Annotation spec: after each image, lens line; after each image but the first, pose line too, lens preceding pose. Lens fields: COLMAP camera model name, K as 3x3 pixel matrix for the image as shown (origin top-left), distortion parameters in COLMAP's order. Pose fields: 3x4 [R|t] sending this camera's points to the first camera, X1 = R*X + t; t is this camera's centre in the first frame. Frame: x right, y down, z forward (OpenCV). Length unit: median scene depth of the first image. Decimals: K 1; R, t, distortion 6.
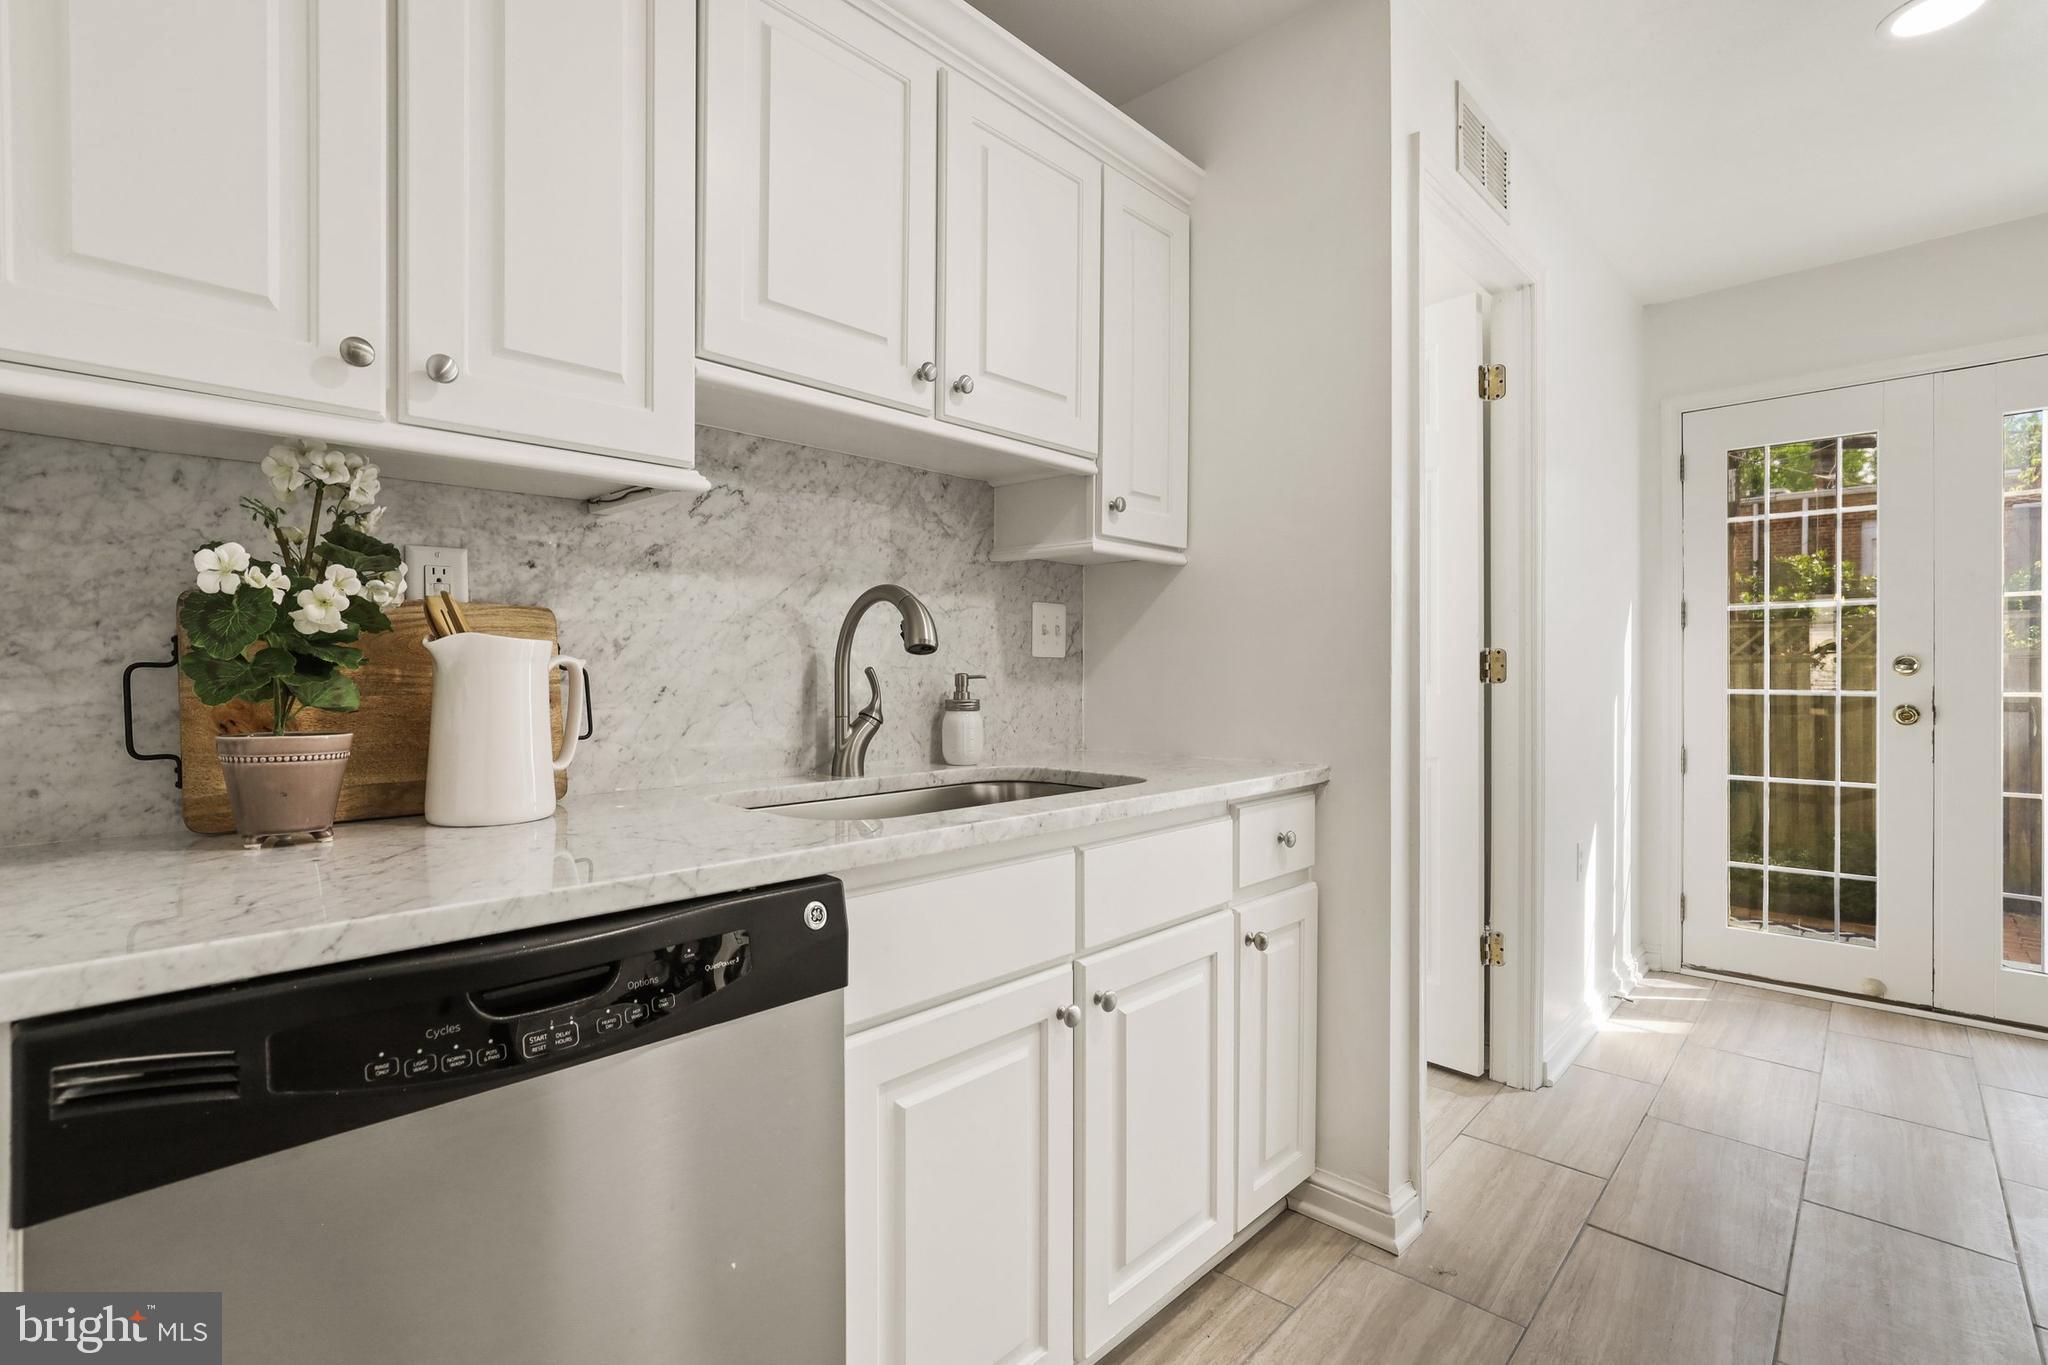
lens RADIAL K [[930.4, 0, 1010.3], [0, 930.4, 677.9], [0, 0, 1]] dist [-0.017275, 0.006183]
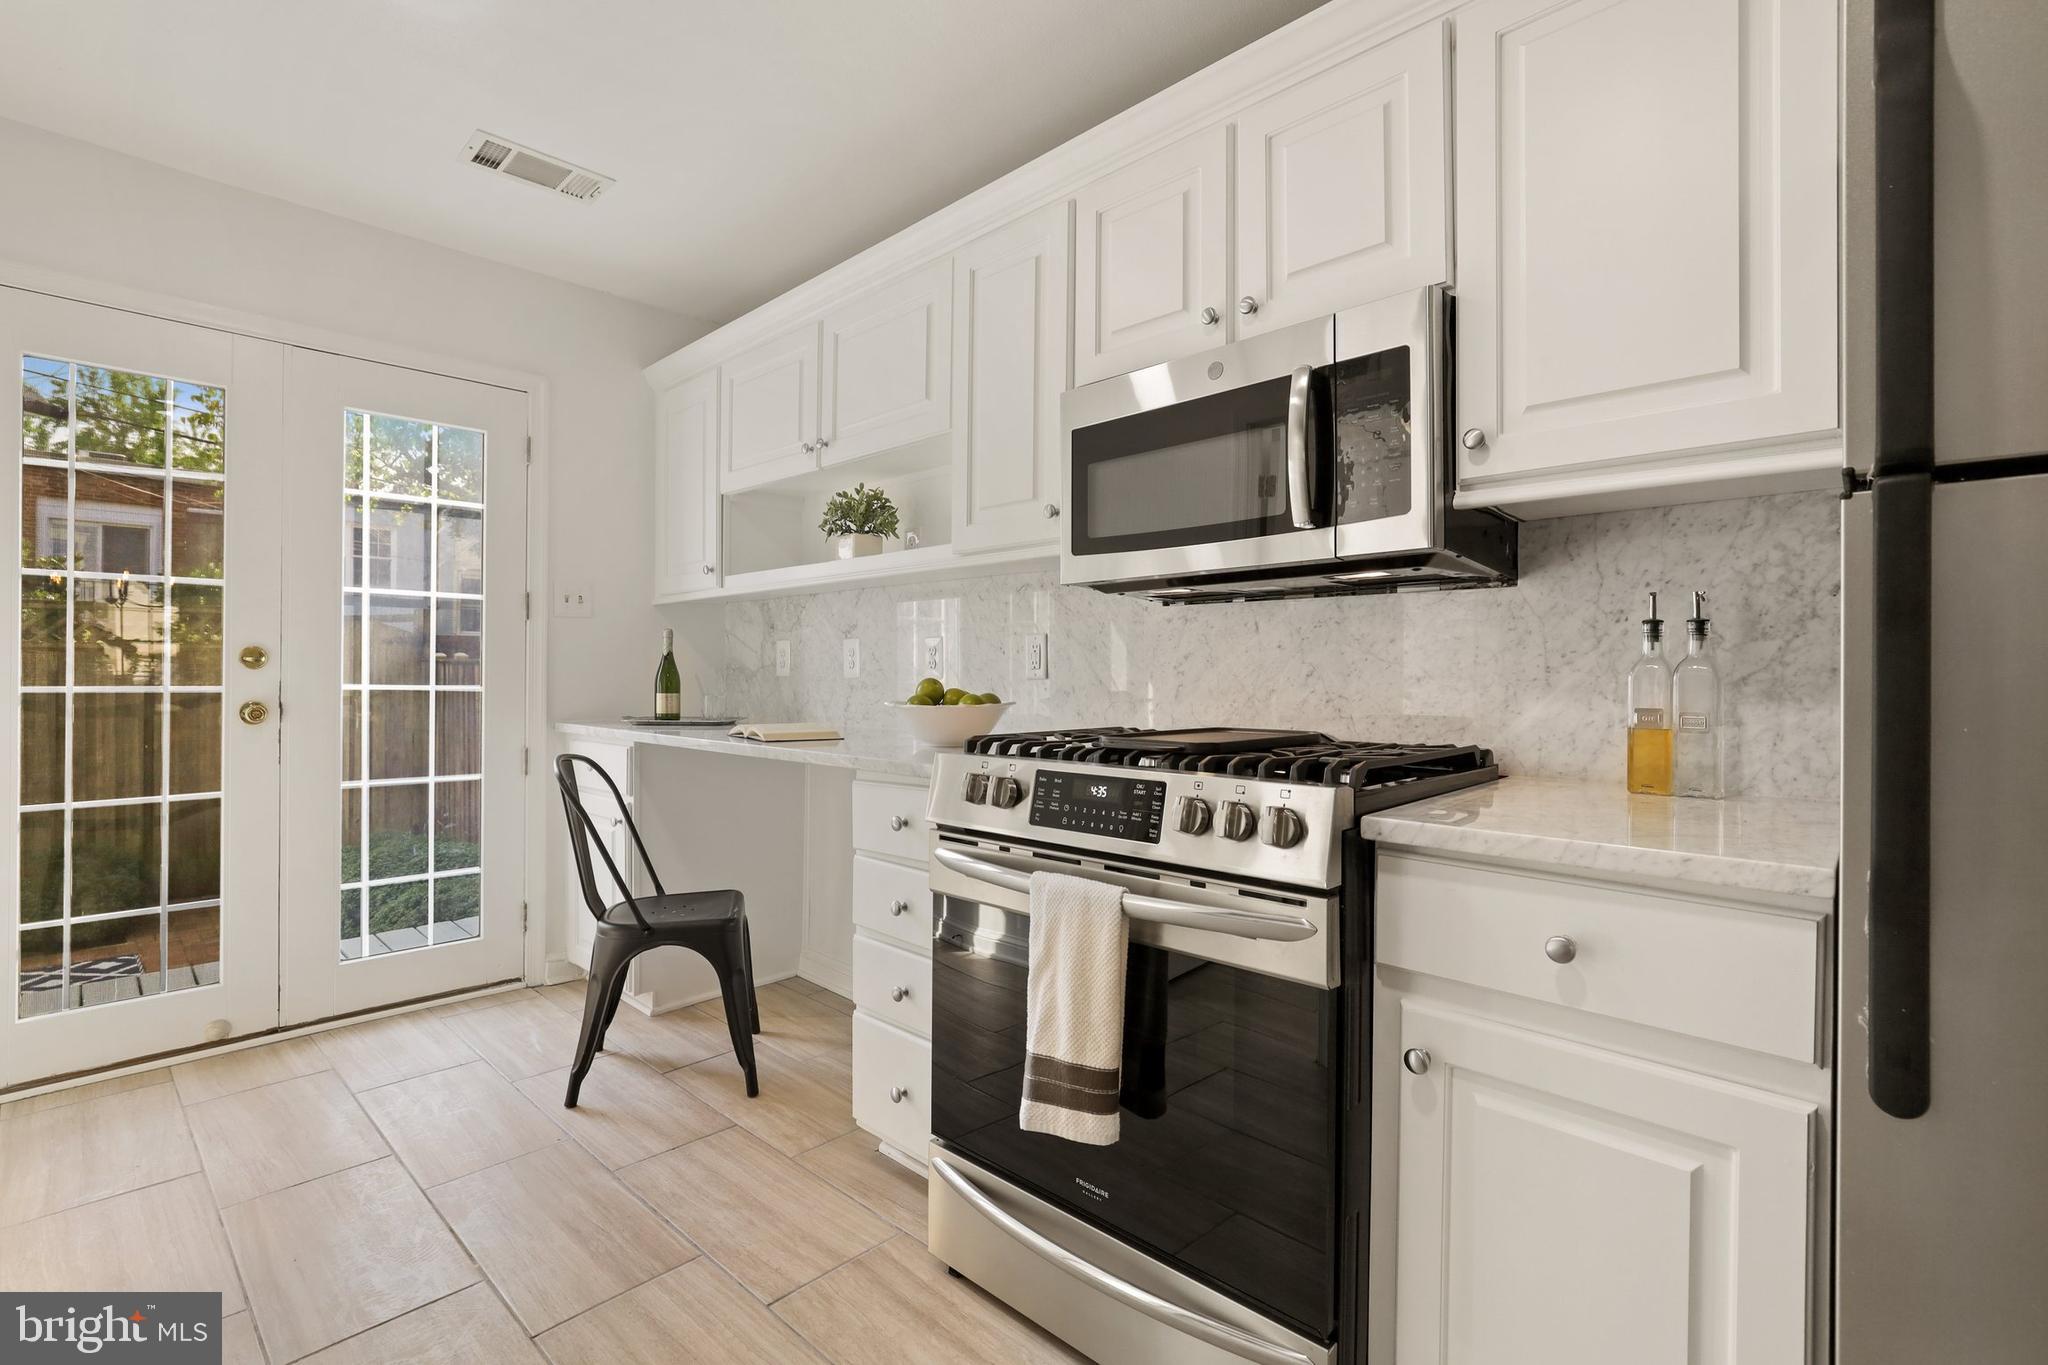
lens RADIAL K [[930.4, 0, 1009.8], [0, 930.4, 666.2], [0, 0, 1]] dist [-0.017275, 0.006183]
pose [[-0.003788, 0.005690, 0.999977, 0.106857], [-0.003842, 0.999976, -0.005705, -0.004961], [-0.999985, -0.003863, -0.003766, 0.406225]]
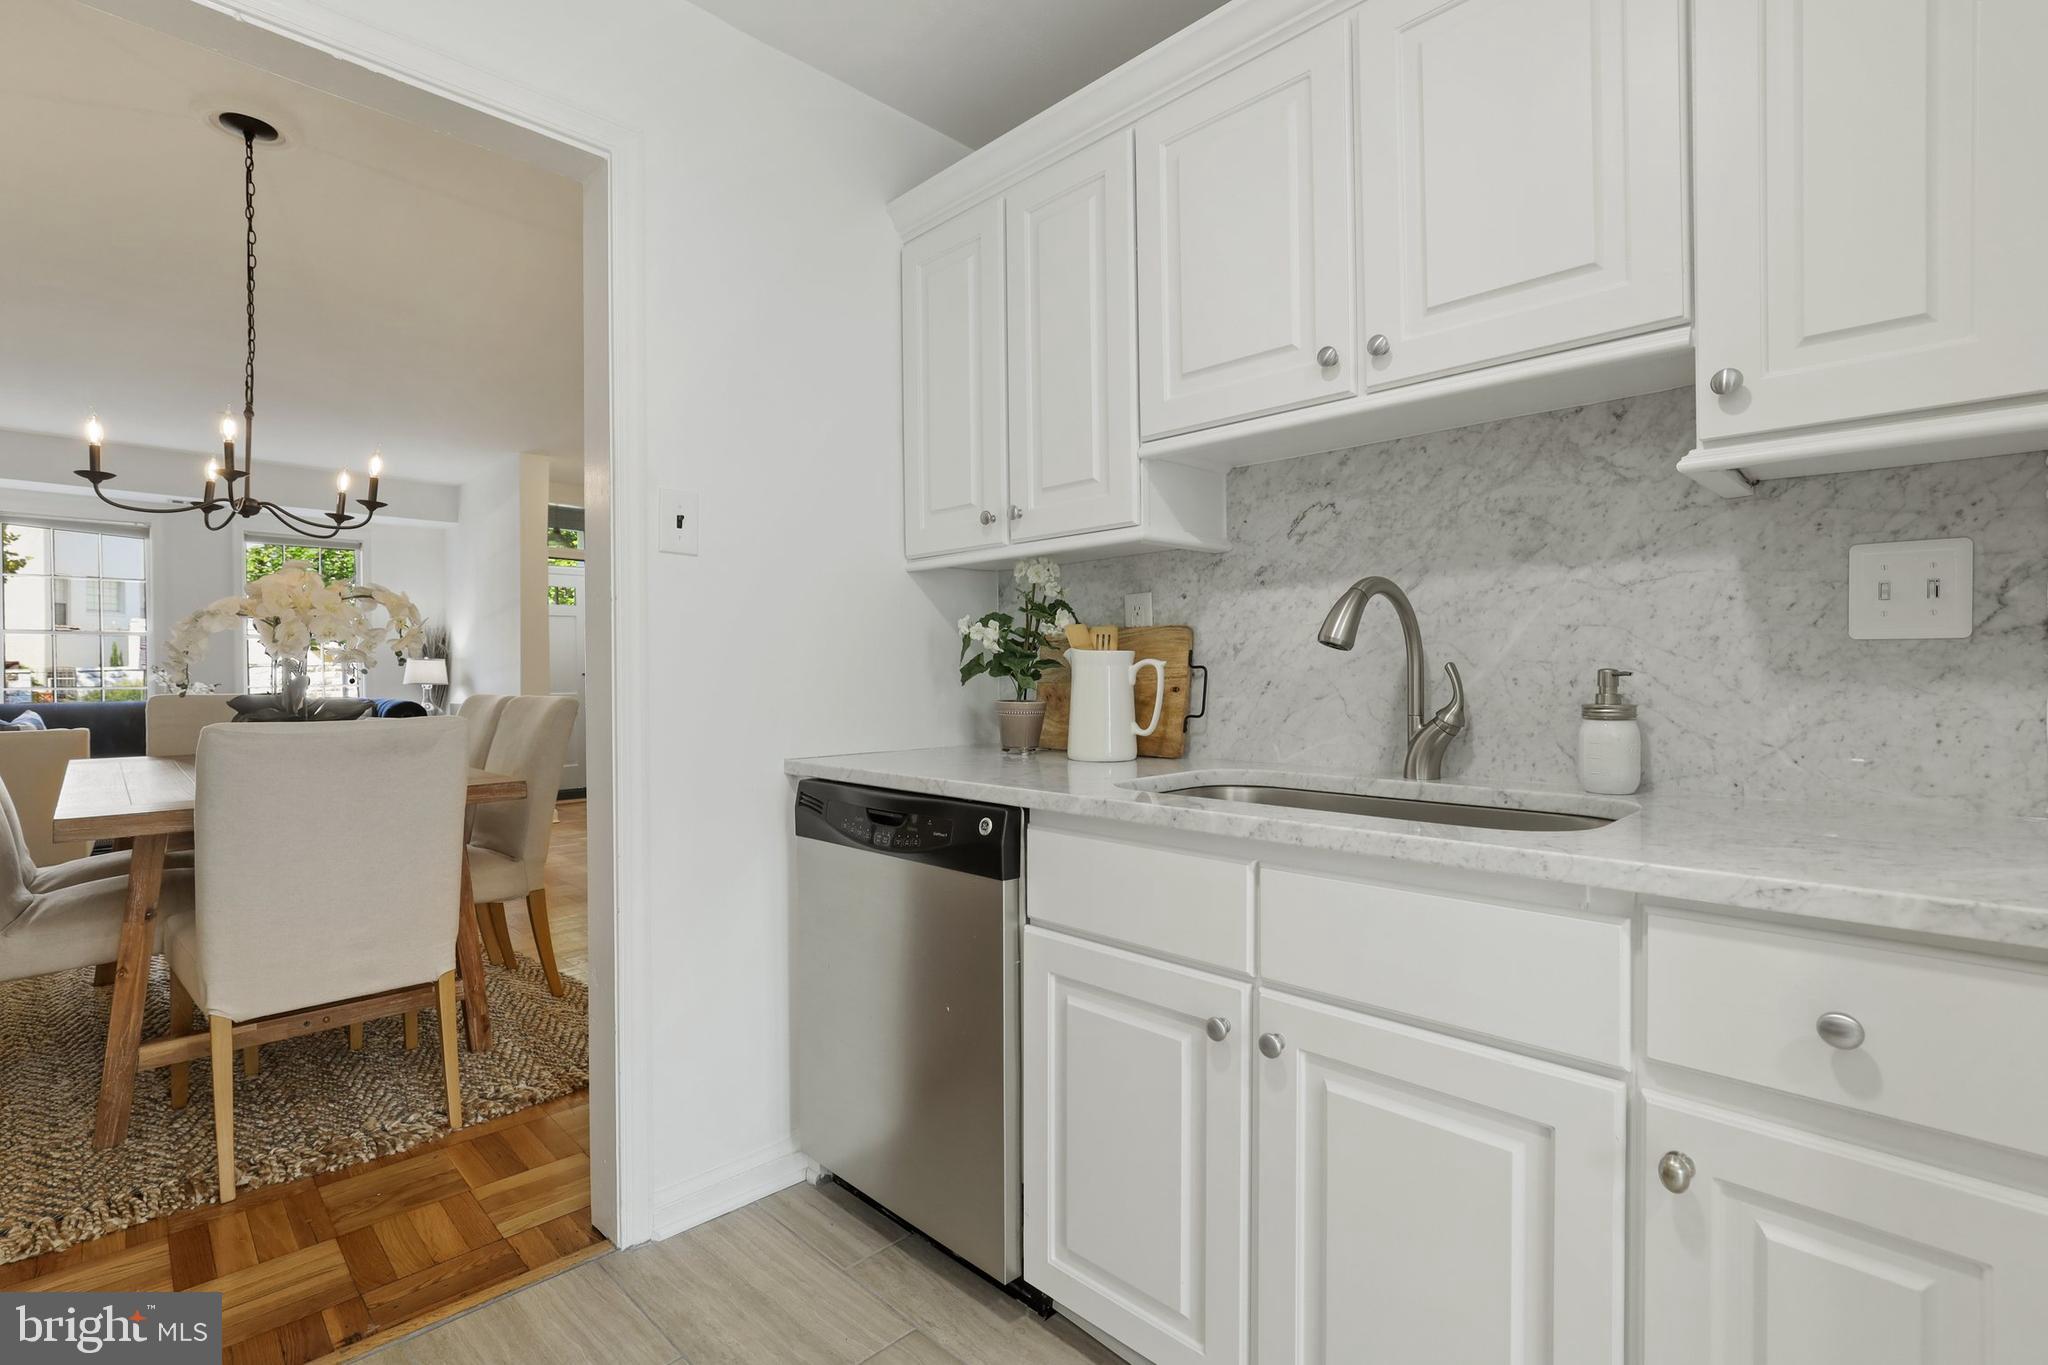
lens RADIAL K [[930.4, 0, 1011.0], [0, 930.4, 672.3], [0, 0, 1]] dist [-0.017275, 0.006183]
pose [[-0.020637, 0.003764, -0.999780, 0.697360], [0.001819, 0.999991, 0.003727, -0.005918], [0.999785, -0.001742, -0.020644, 0.549158]]
